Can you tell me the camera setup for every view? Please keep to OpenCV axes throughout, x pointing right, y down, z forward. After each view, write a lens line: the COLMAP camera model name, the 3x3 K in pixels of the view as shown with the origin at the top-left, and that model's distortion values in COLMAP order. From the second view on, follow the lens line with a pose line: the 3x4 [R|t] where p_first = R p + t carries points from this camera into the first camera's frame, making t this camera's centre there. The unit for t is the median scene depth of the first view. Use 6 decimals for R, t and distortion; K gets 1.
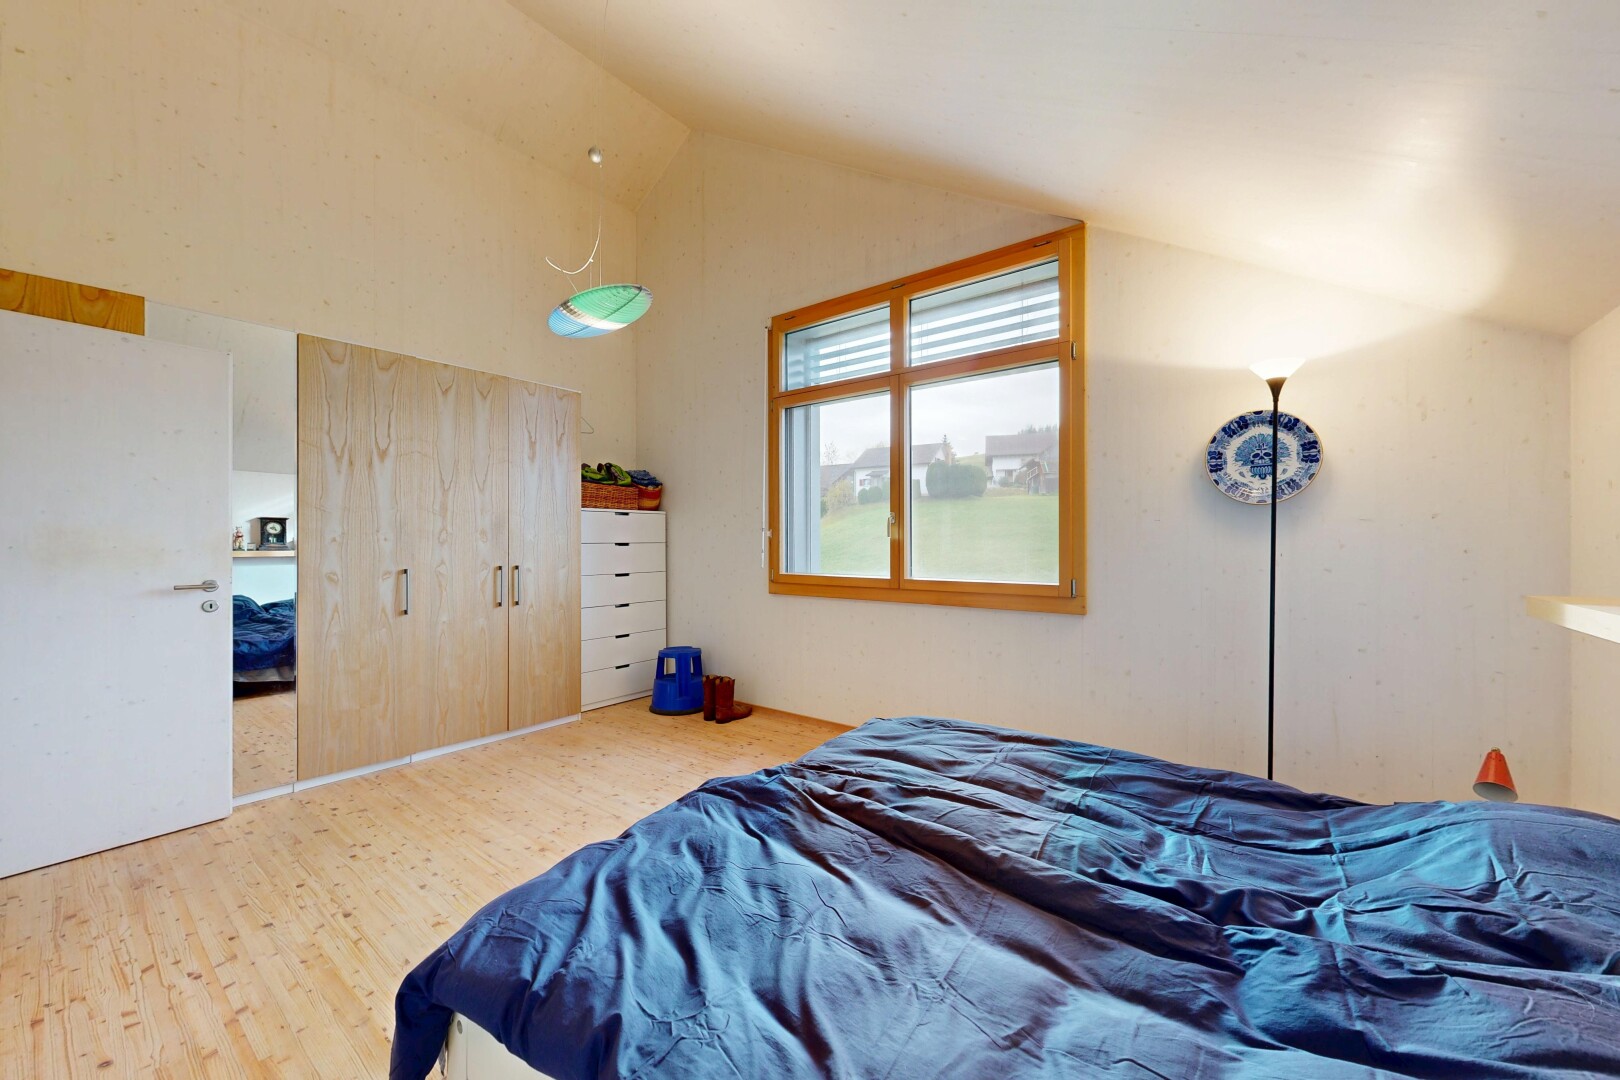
lens RADIAL K [[604.4, 0, 813.1], [0, 604.4, 548.0], [0, 0, 1]] dist [0.001696, 0.000142]
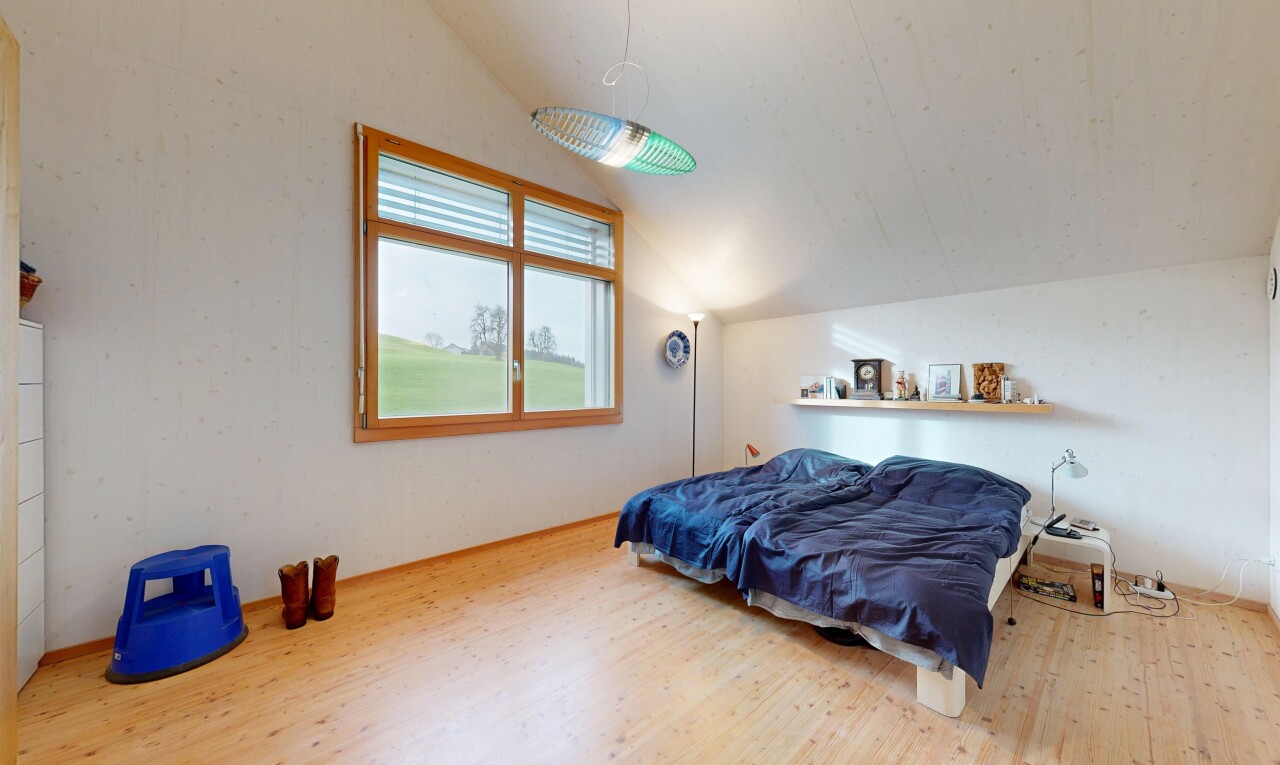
lens RADIAL K [[432.9, 0, 645.4], [0, 432.9, 381.9], [0, 0, 1]] dist [0.000617, -0.000079]
pose [[0.183560, 0.002197, 0.983006, -0.714834], [0.003400, 0.999990, -0.002870, -0.009855], [-0.983003, 0.003869, 0.183550, 0.571186]]
